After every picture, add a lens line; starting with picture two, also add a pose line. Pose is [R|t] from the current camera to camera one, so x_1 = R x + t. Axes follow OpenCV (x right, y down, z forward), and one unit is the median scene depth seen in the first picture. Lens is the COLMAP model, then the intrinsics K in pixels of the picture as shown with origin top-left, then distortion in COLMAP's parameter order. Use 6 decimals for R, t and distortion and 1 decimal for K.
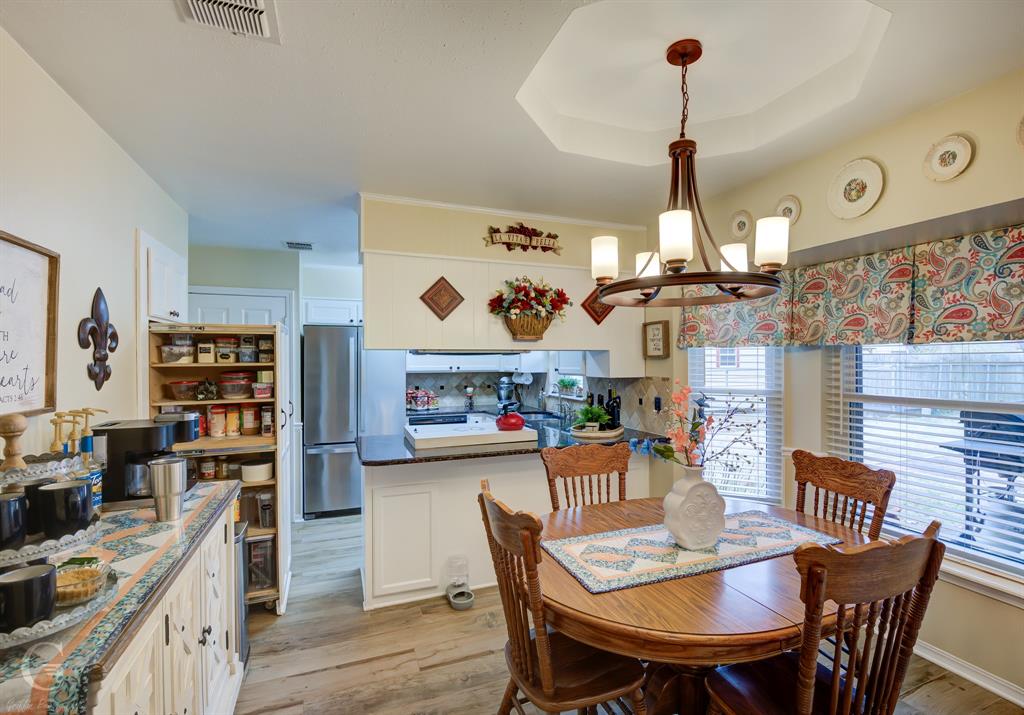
lens RADIAL K [[487.2, 0, 541.1], [0, 487.2, 359.3], [0, 0, 1]] dist [-0.000243, -0.000071]
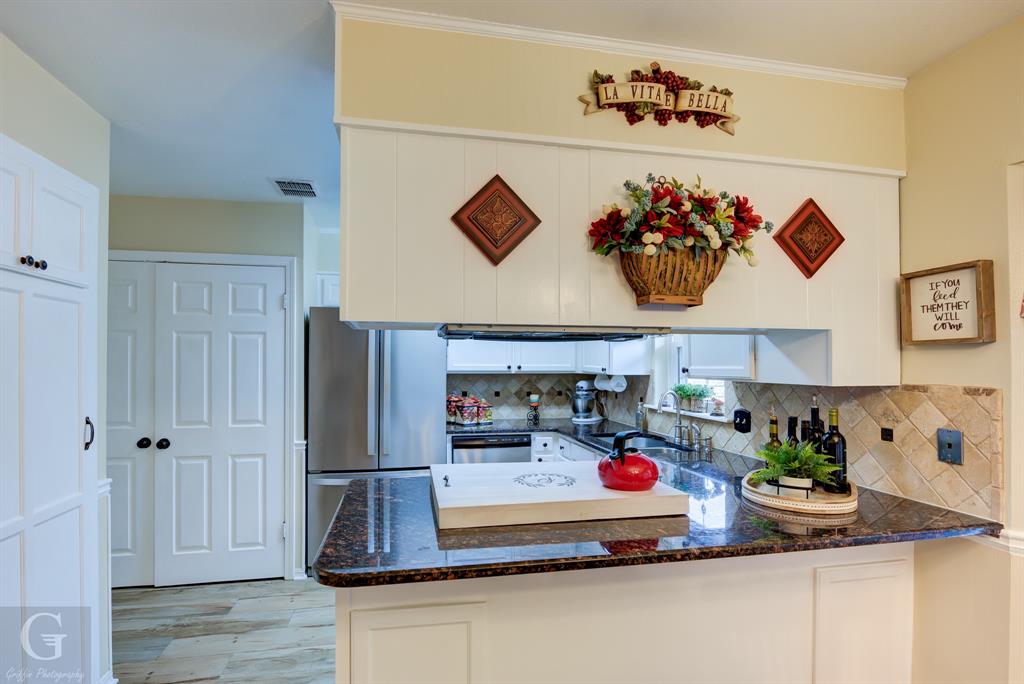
lens RADIAL K [[483.8, 0, 494.2], [0, 483.8, 359.5], [0, 0, 1]] dist [-0.000844, -0.000117]
pose [[0.978152, 0.004116, -0.207850, -0.089286], [-0.005298, 0.999973, -0.005129, 0.015374], [0.207823, 0.006119, 0.978147, 0.454049]]
